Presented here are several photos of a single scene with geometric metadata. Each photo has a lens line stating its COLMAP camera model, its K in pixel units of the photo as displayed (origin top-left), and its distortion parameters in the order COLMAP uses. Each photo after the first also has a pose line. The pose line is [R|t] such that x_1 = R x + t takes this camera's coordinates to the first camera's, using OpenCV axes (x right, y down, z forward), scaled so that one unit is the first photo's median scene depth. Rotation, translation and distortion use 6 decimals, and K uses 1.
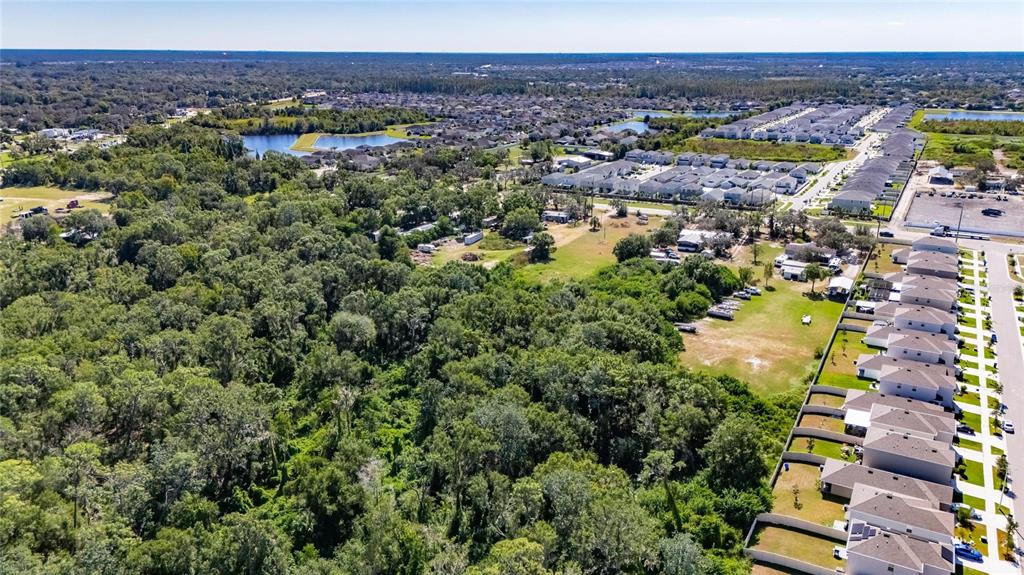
lens RADIAL K [[740.0, 0, 515.0], [0, 740.0, 316.2], [0, 0, 1]] dist [0.084018, -0.083156]
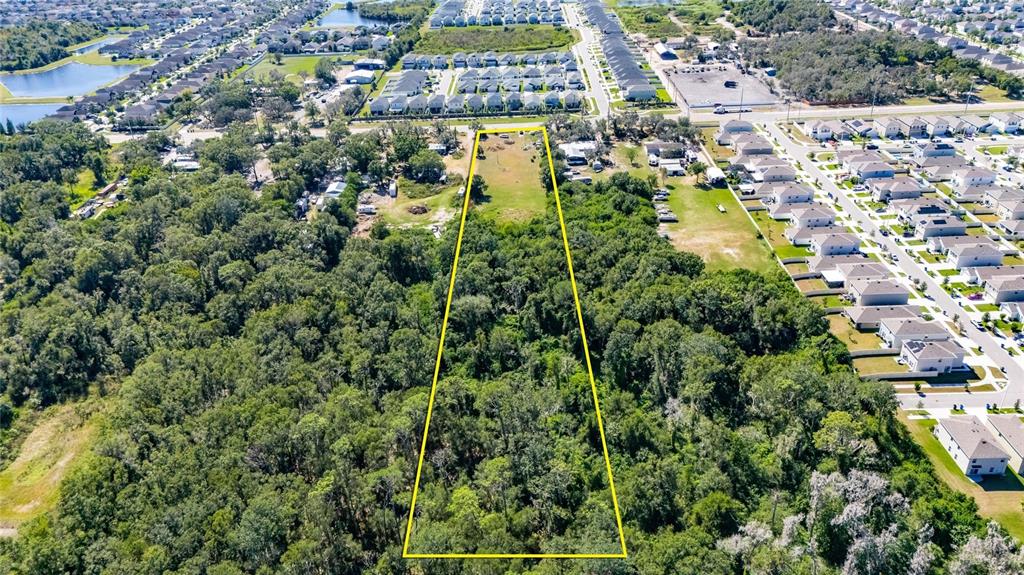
lens RADIAL K [[740.0, 0, 515.0], [0, 740.0, 316.2], [0, 0, 1]] dist [0.084018, -0.083156]
pose [[0.868473, -0.278530, 0.410093, -0.529673], [0.201038, 0.954043, 0.222228, -0.179118], [-0.453144, -0.110555, 0.884556, -0.052957]]
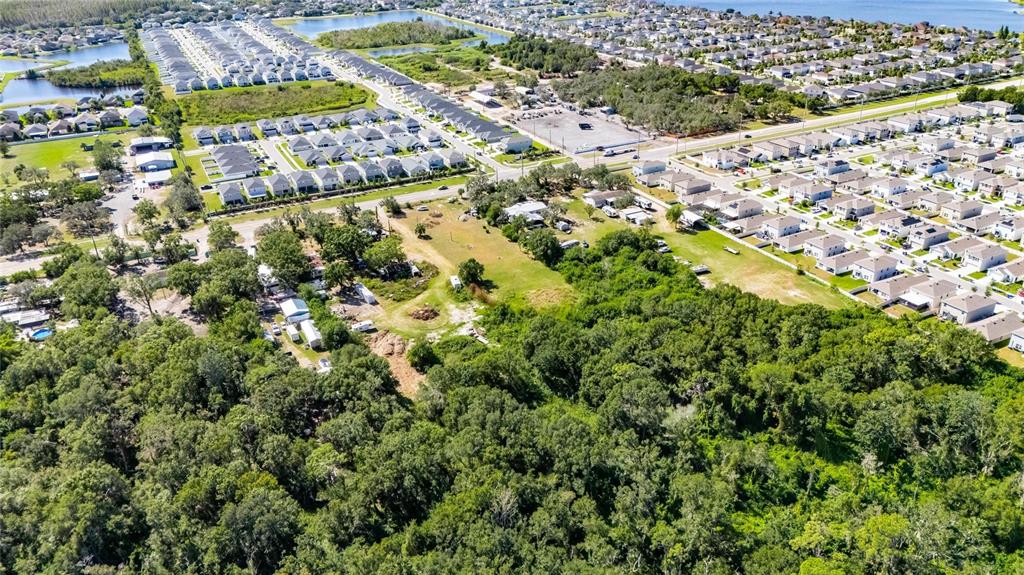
lens RADIAL K [[740.0, 0, 515.0], [0, 740.0, 316.2], [0, 0, 1]] dist [0.084018, -0.083156]
pose [[0.546187, -0.407178, 0.732042, -0.798134], [0.304117, 0.910670, 0.279628, -0.360183], [-0.780508, 0.069897, 0.621226, 0.470913]]
